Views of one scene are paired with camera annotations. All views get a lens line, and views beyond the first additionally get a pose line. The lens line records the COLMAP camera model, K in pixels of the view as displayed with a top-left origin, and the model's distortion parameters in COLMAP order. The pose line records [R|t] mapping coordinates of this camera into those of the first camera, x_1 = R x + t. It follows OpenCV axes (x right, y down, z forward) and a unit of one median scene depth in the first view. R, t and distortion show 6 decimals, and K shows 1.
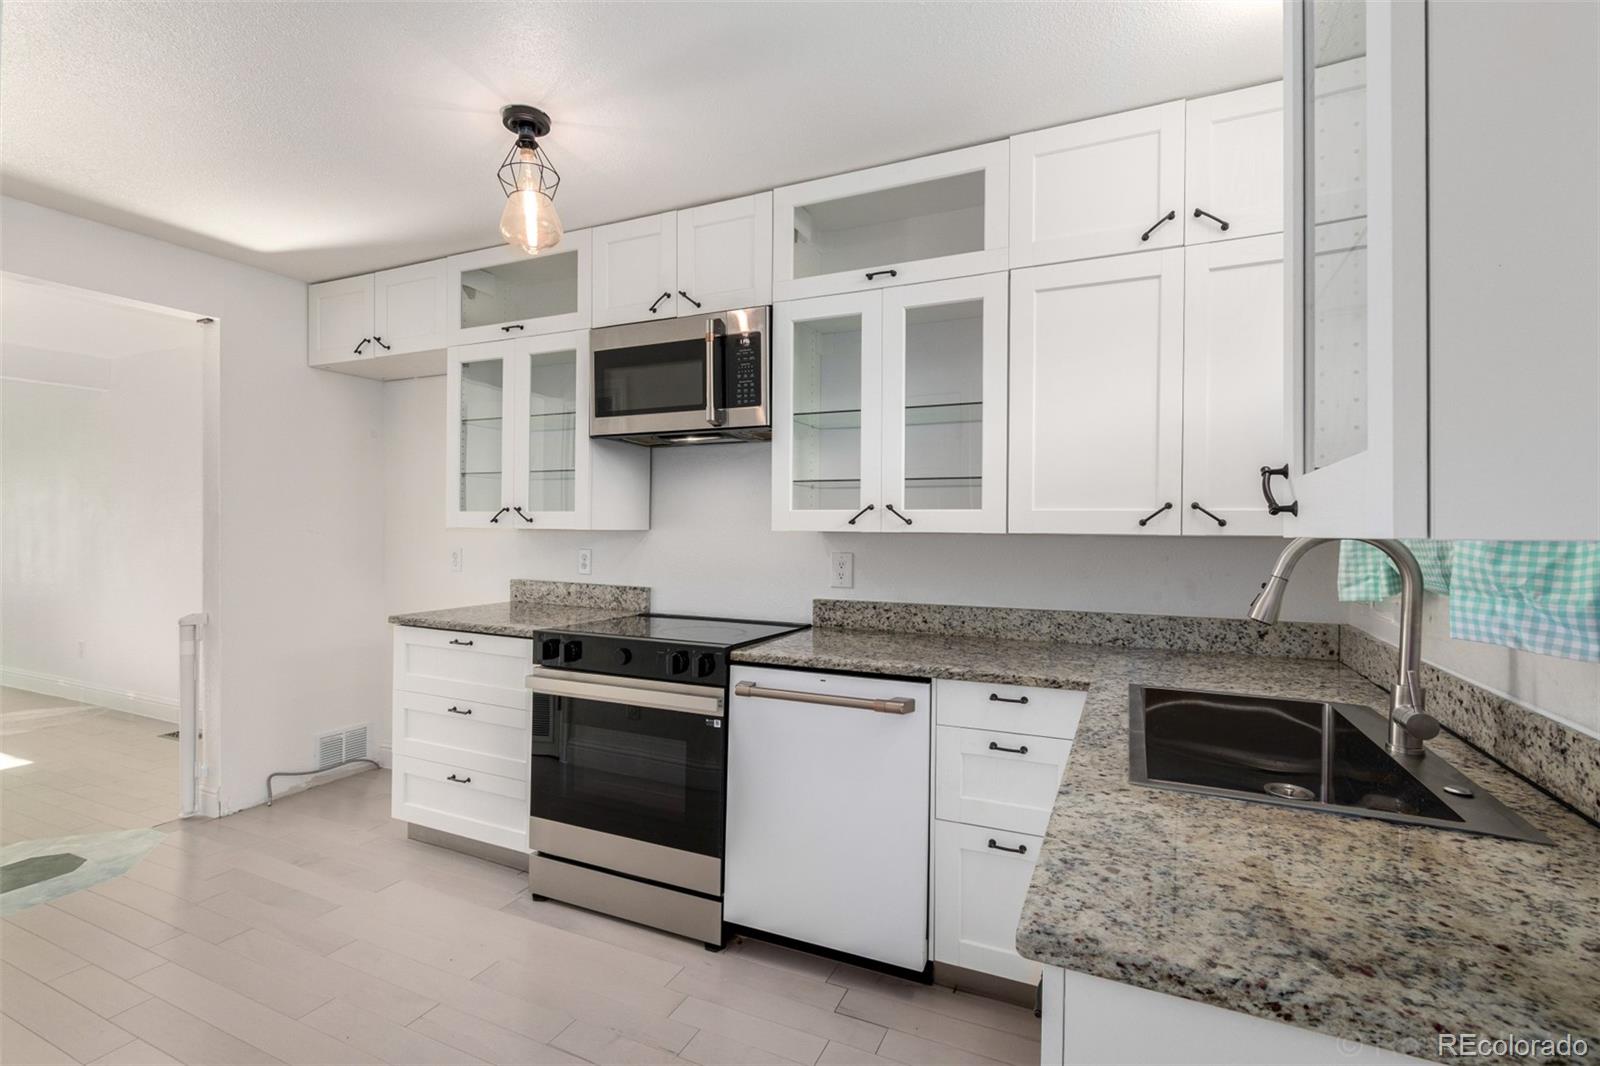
lens RADIAL K [[737.7, 0, 810.4], [0, 737.7, 520.0], [0, 0, 1]] dist [0.010531, -0.002089]
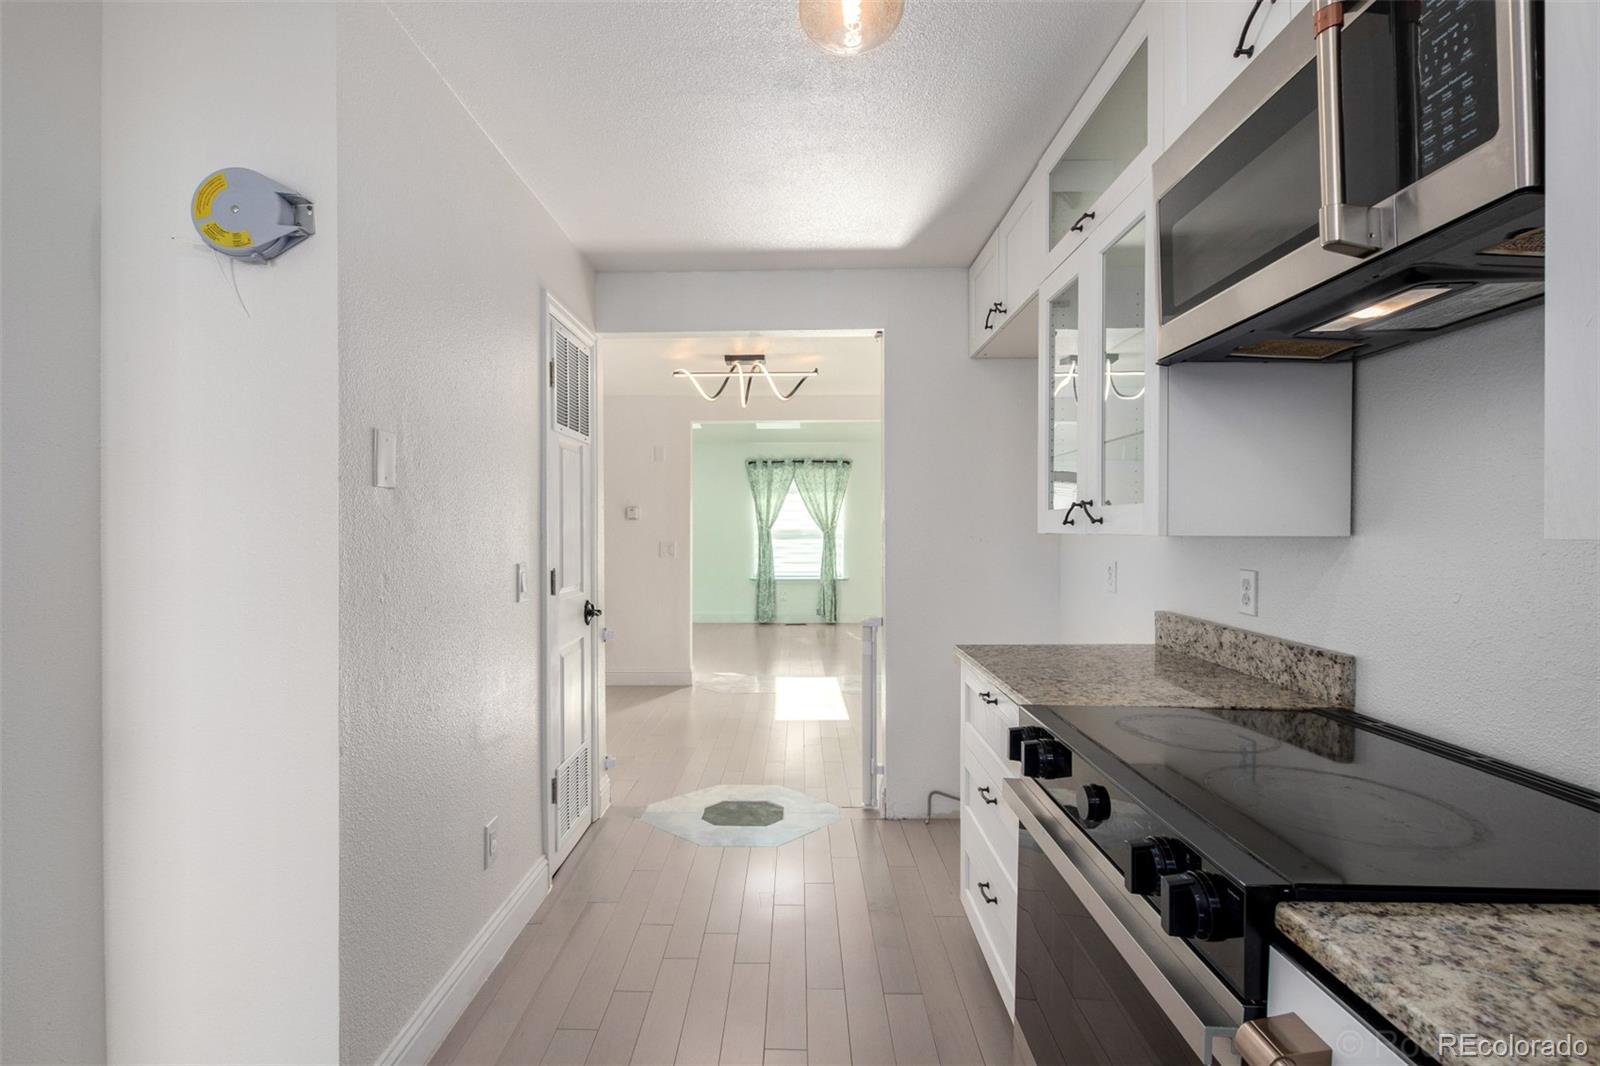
lens RADIAL K [[737.7, 0, 784.9], [0, 737.7, 532.3], [0, 0, 1]] dist [0.010531, -0.002089]
pose [[0.389550, -0.004470, -0.920995, 0.091284], [0.014309, 0.999897, 0.001200, 0.005949], [0.920894, -0.013646, 0.389574, 0.533408]]
